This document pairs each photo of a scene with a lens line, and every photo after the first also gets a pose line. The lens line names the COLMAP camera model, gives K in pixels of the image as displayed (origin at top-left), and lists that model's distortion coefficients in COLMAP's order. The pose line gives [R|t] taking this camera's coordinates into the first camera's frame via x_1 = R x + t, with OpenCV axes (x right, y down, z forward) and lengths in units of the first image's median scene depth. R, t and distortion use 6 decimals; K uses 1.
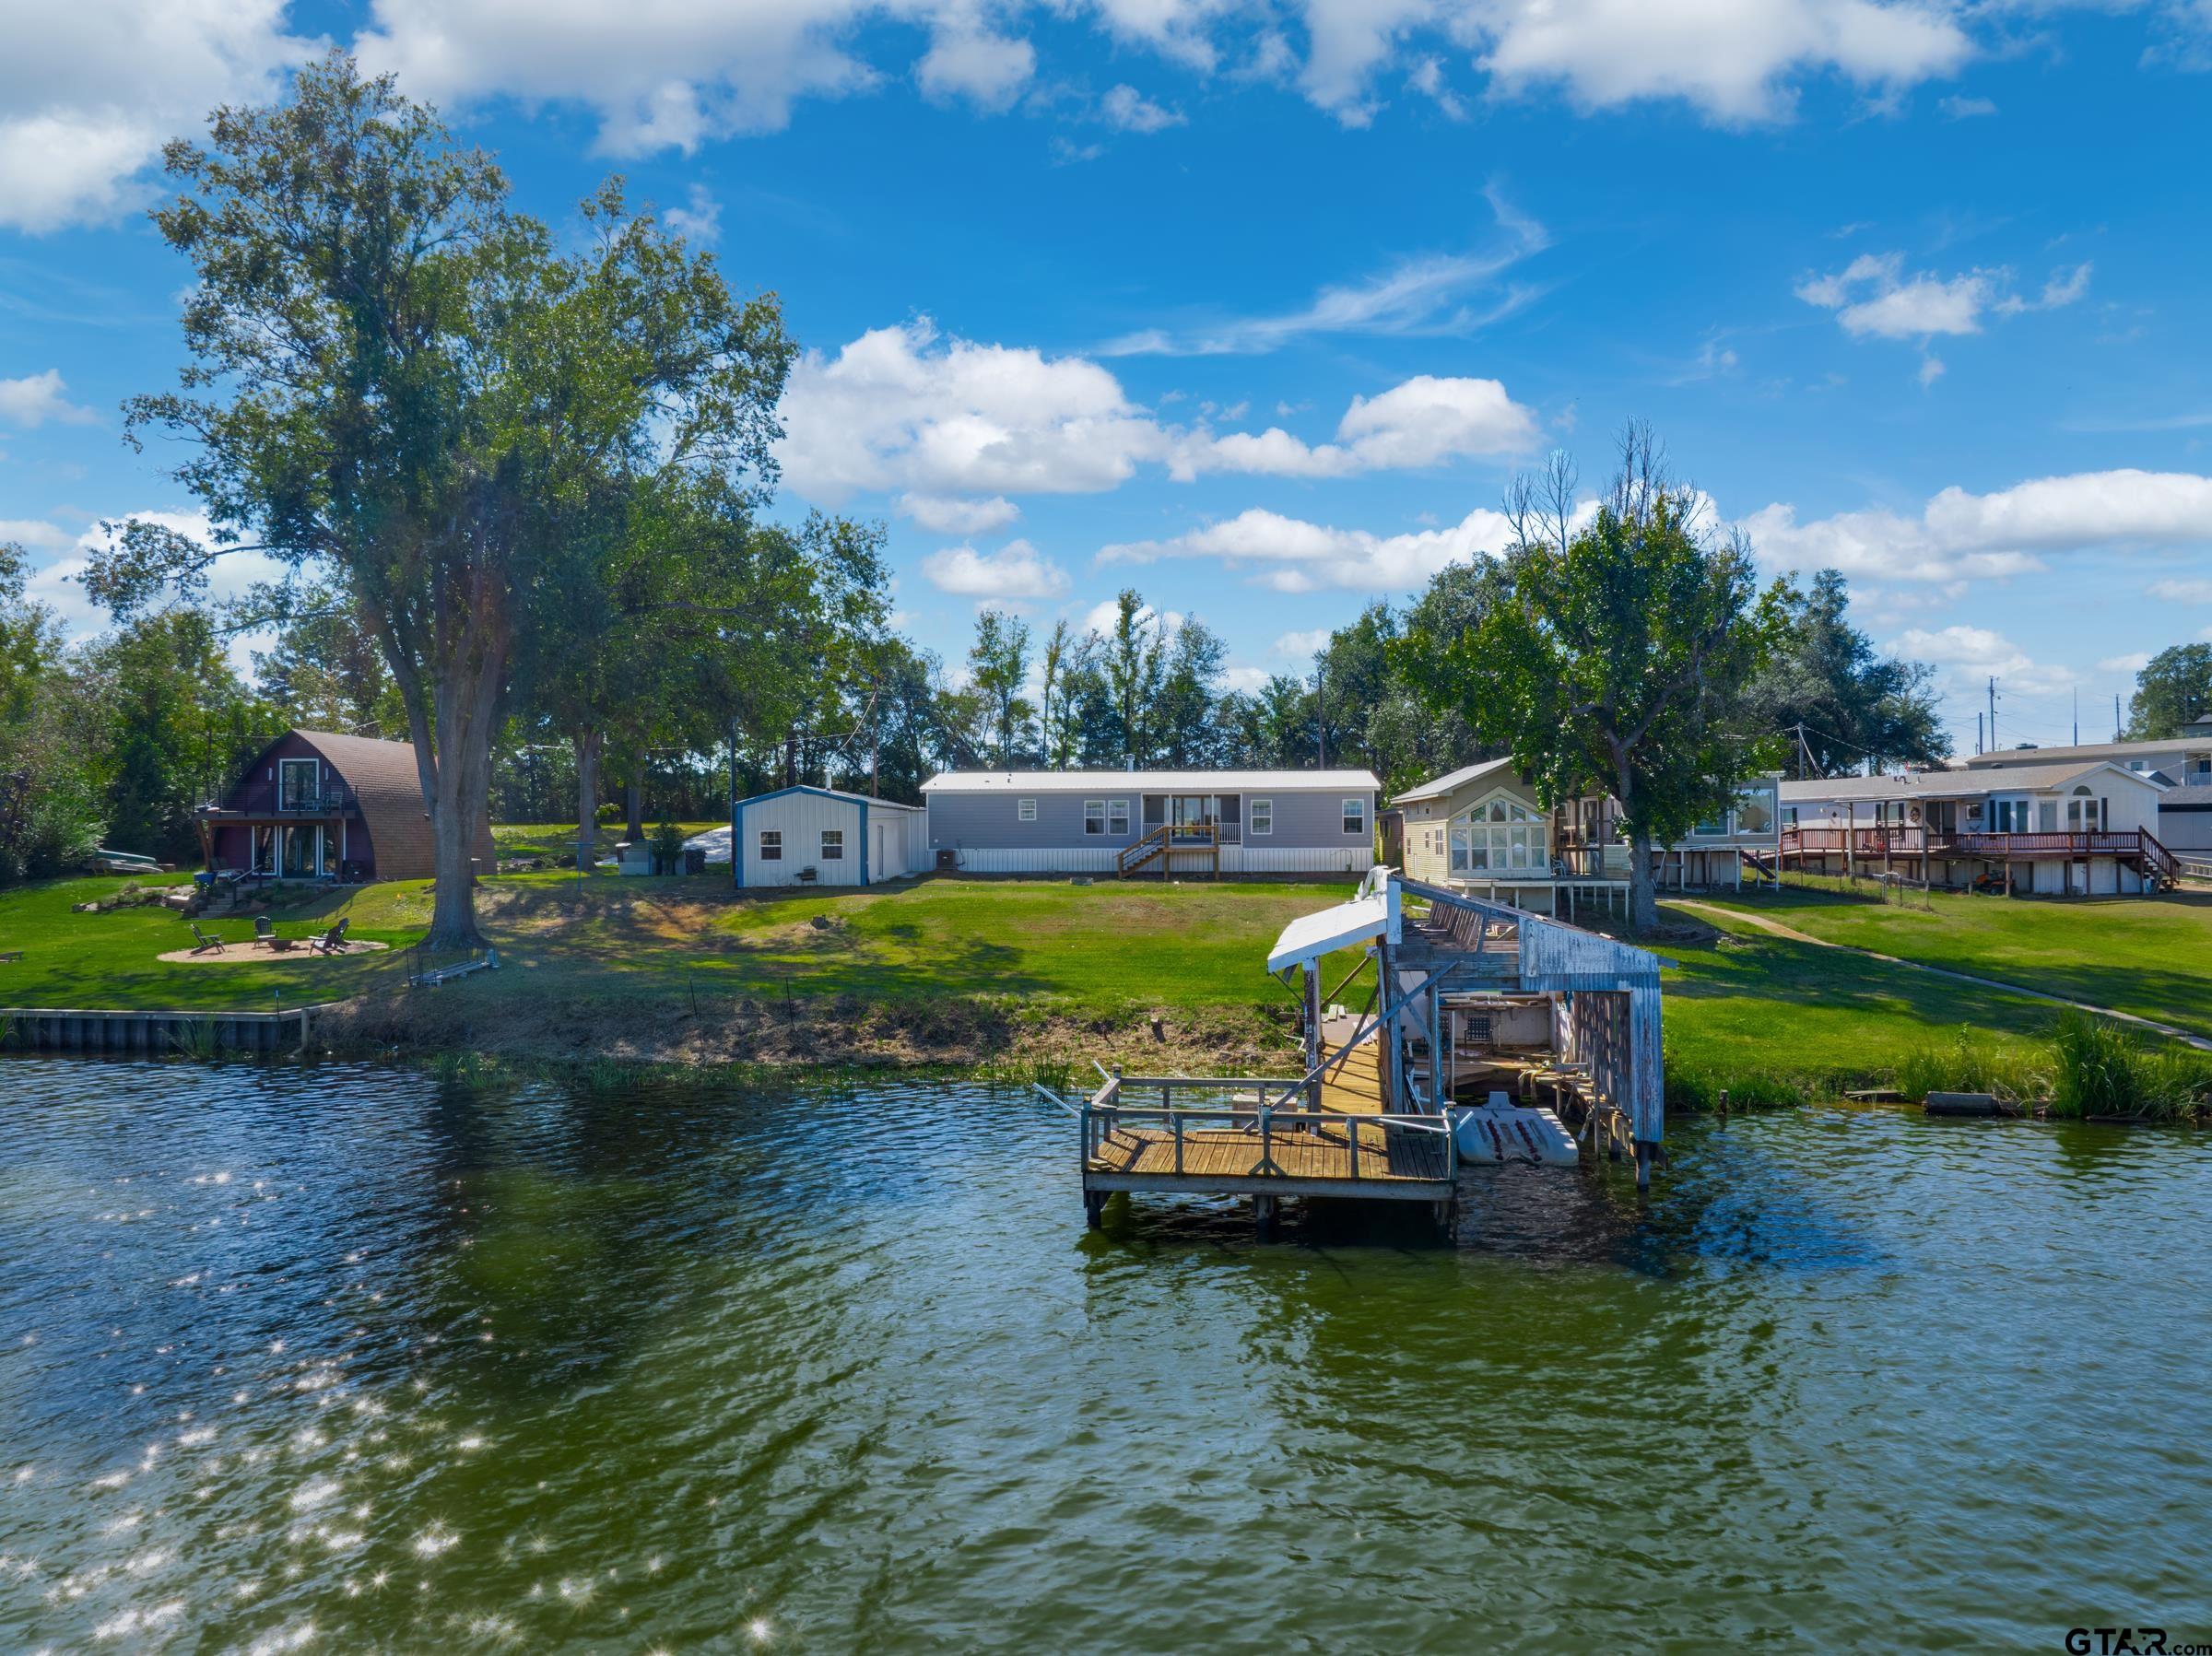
lens RADIAL K [[1599.5, 0, 1107.2], [0, 1599.5, 829.3], [0, 0, 1]] dist [-0.041393, -0.004611]
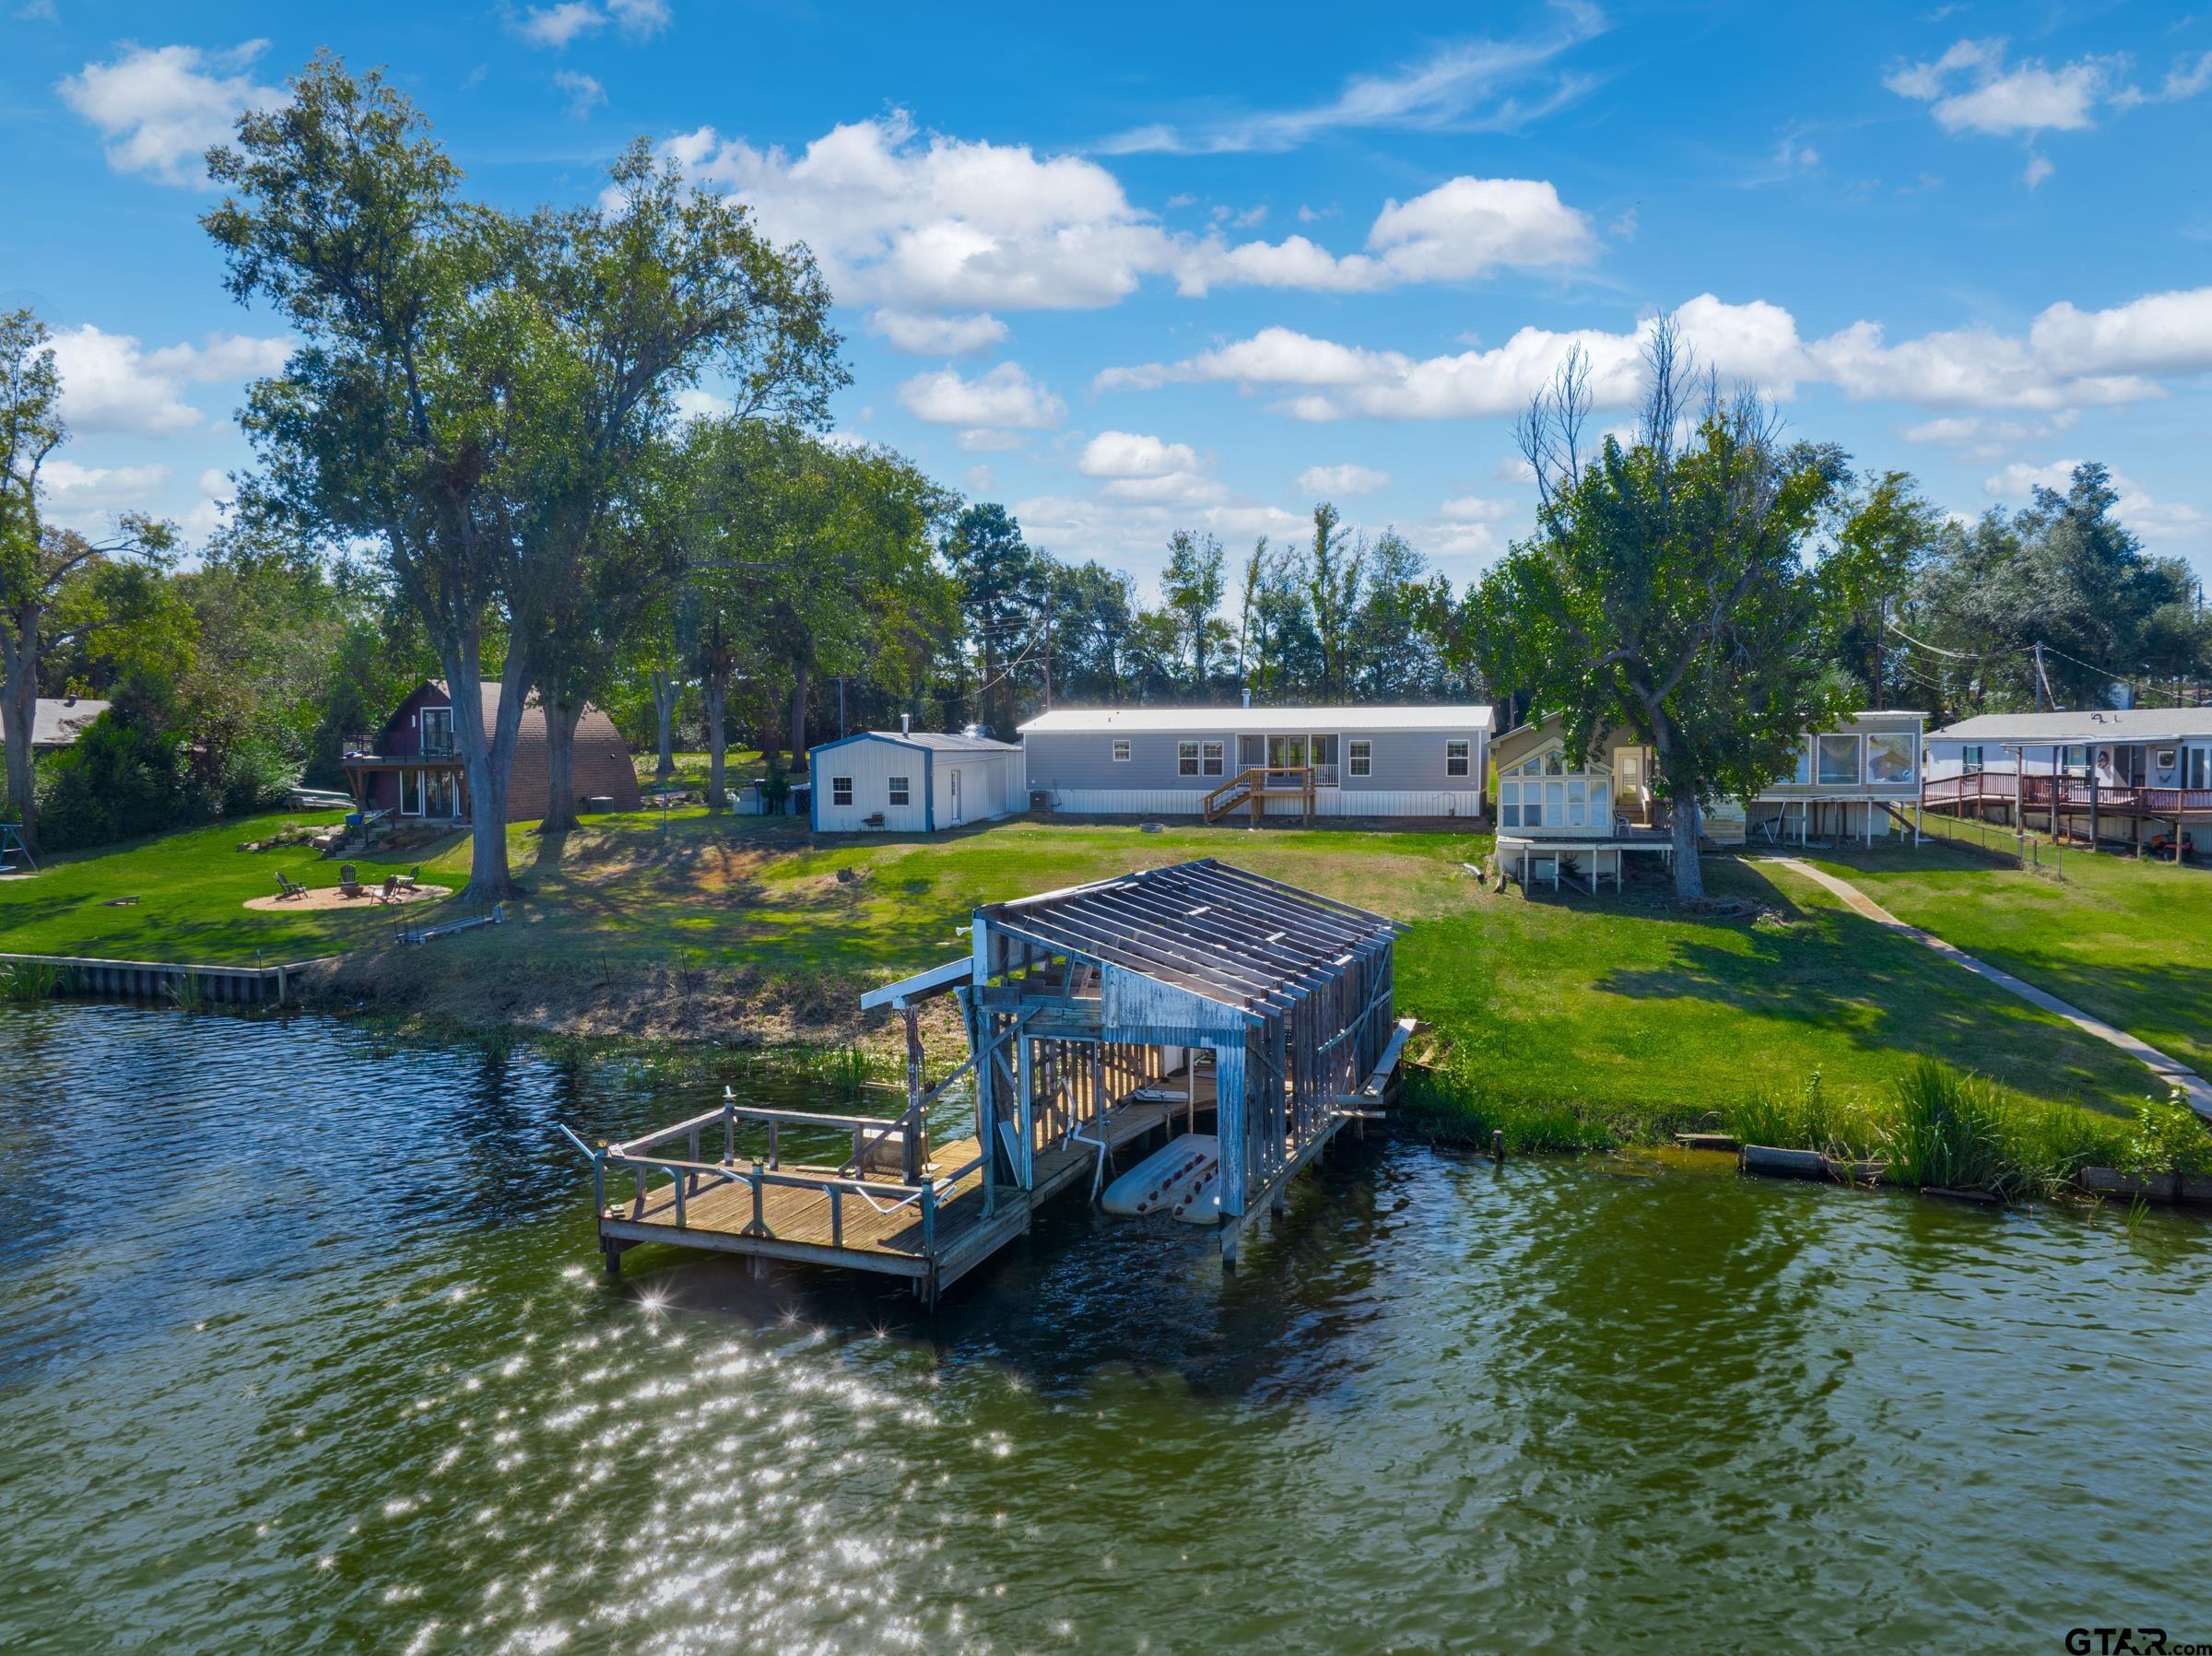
lens RADIAL K [[1599.5, 0, 1104.8], [0, 1599.5, 829.4], [0, 0, 1]] dist [-0.041393, -0.004611]
pose [[0.976491, 0.010280, -0.215311, 0.159851], [0.003589, 0.997948, 0.063925, -0.027868], [0.215526, -0.063195, 0.974451, 0.038728]]
